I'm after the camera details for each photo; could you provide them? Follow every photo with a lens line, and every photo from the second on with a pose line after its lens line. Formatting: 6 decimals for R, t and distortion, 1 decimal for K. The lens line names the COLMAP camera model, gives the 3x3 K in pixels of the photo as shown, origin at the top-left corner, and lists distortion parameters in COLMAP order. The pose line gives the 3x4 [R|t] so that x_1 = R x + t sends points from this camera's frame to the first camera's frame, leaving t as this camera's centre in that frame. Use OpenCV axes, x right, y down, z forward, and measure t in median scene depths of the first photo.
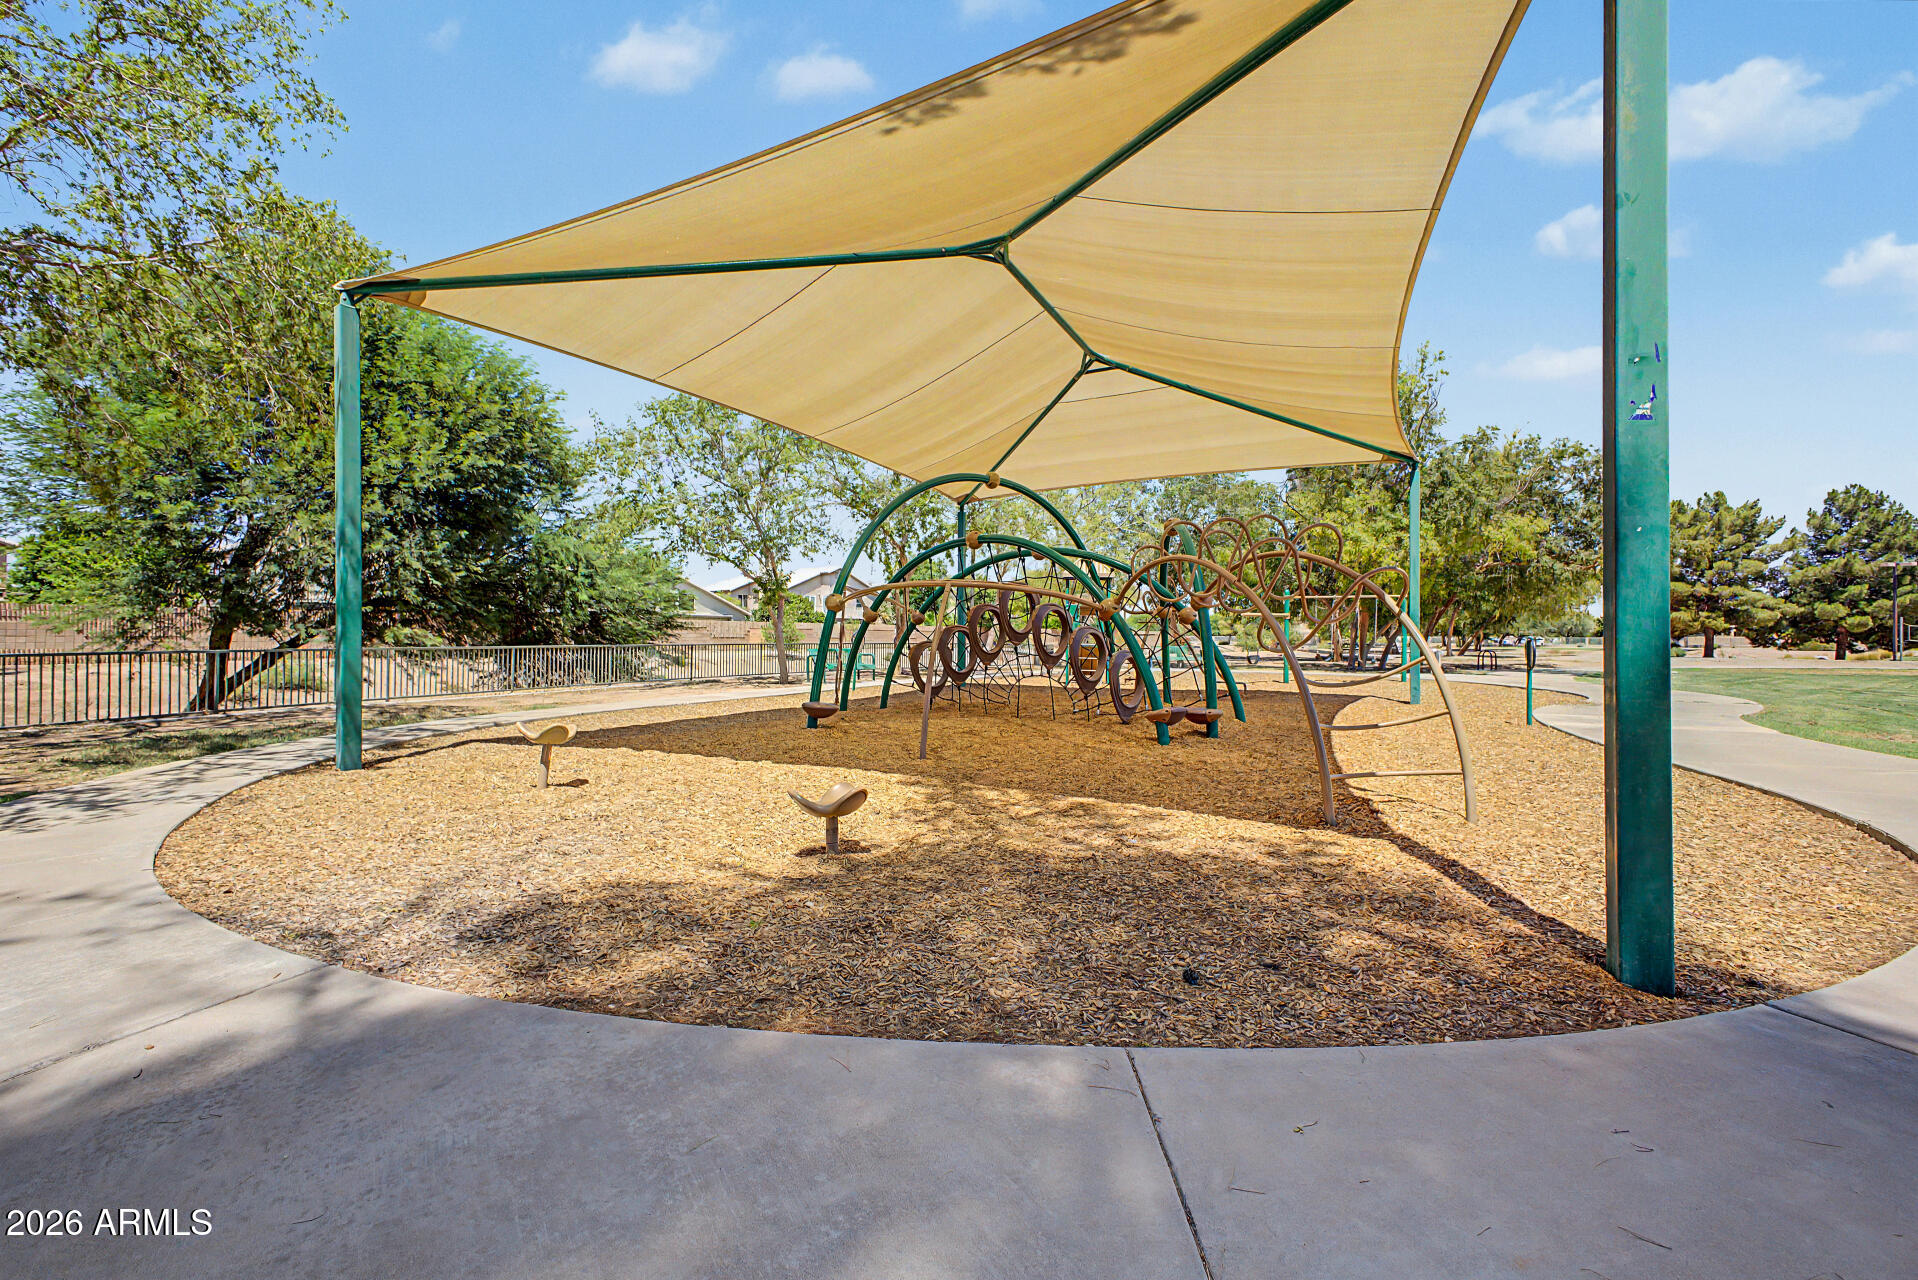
lens RADIAL K [[779.7, 0, 954.9], [0, 779.7, 630.9], [0, 0, 1]] dist [0.000670, 0.000431]
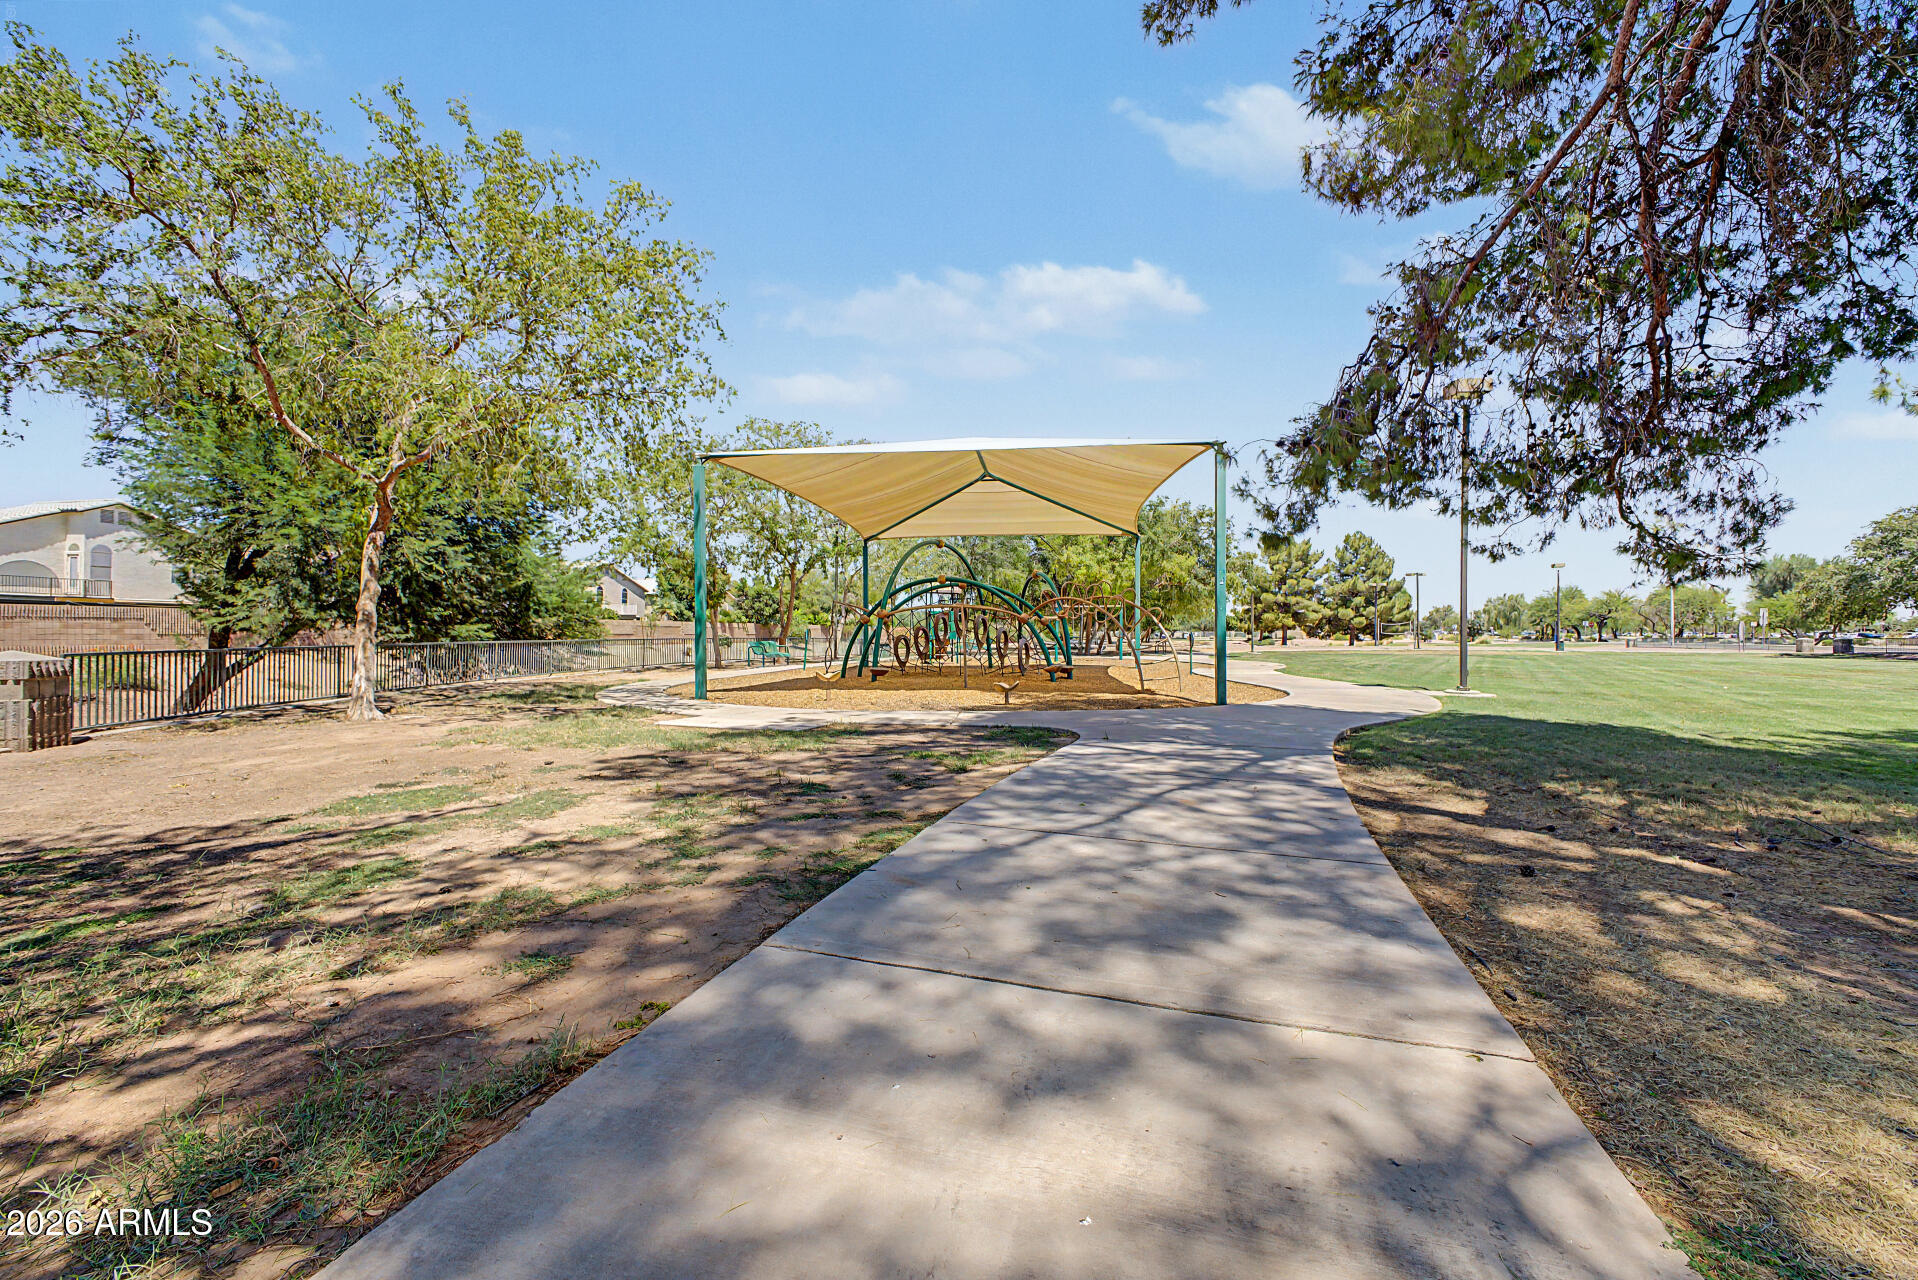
lens RADIAL K [[779.7, 0, 958.1], [0, 779.7, 631.0], [0, 0, 1]] dist [0.000670, 0.000431]
pose [[0.935501, -0.003937, 0.353303, -0.123516], [0.002567, 0.999987, 0.004346, -0.000420], [-0.353316, -0.003159, 0.935499, -0.153765]]
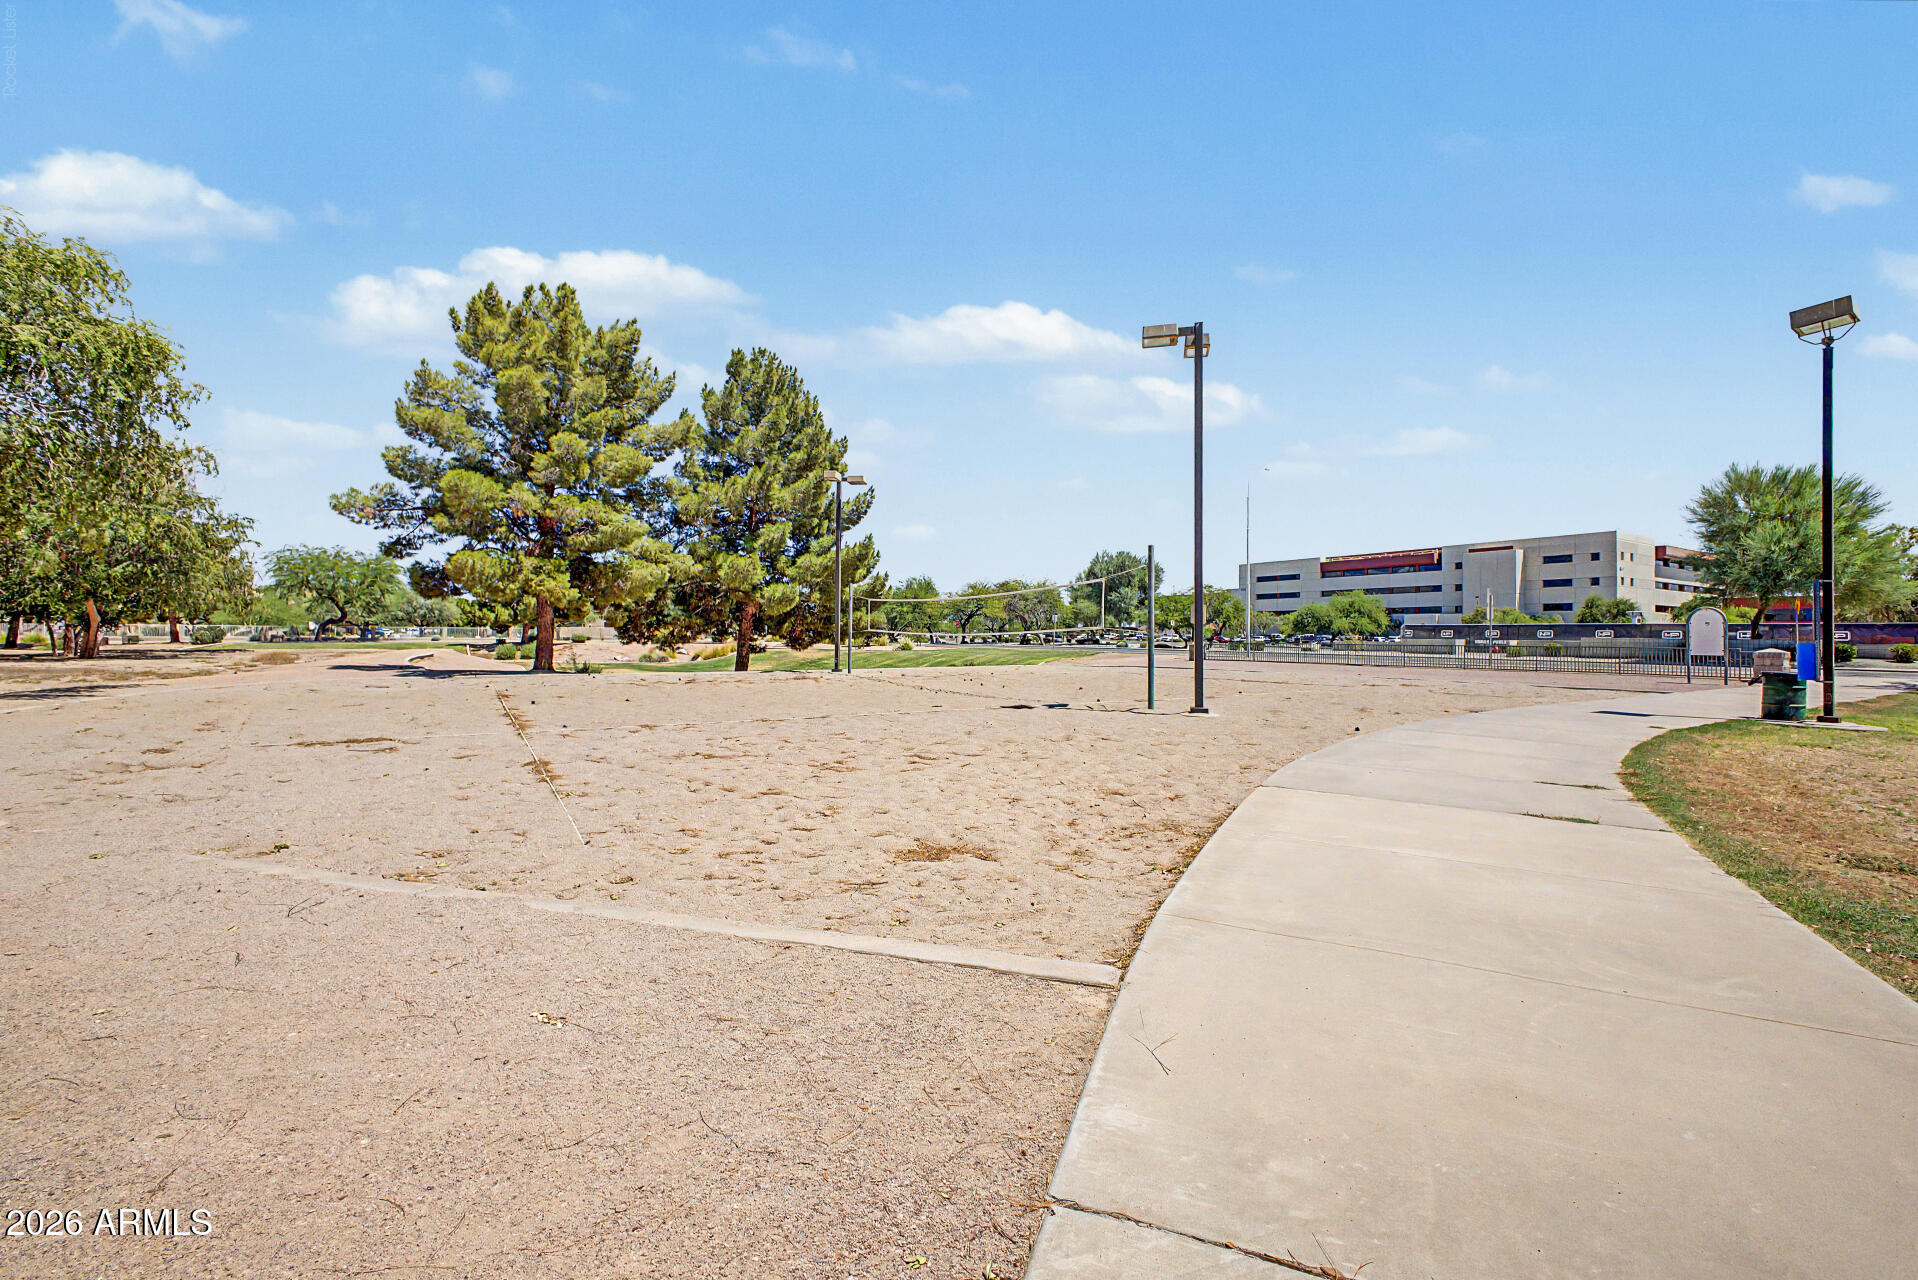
lens RADIAL K [[779.7, 0, 952.6], [0, 779.7, 629.2], [0, 0, 1]] dist [0.000670, 0.000431]
pose [[0.356505, 0.010773, 0.934231, 0.686985], [-0.008497, 0.999930, -0.008288, 0.013921], [-0.934255, -0.004983, 0.356571, 0.678128]]
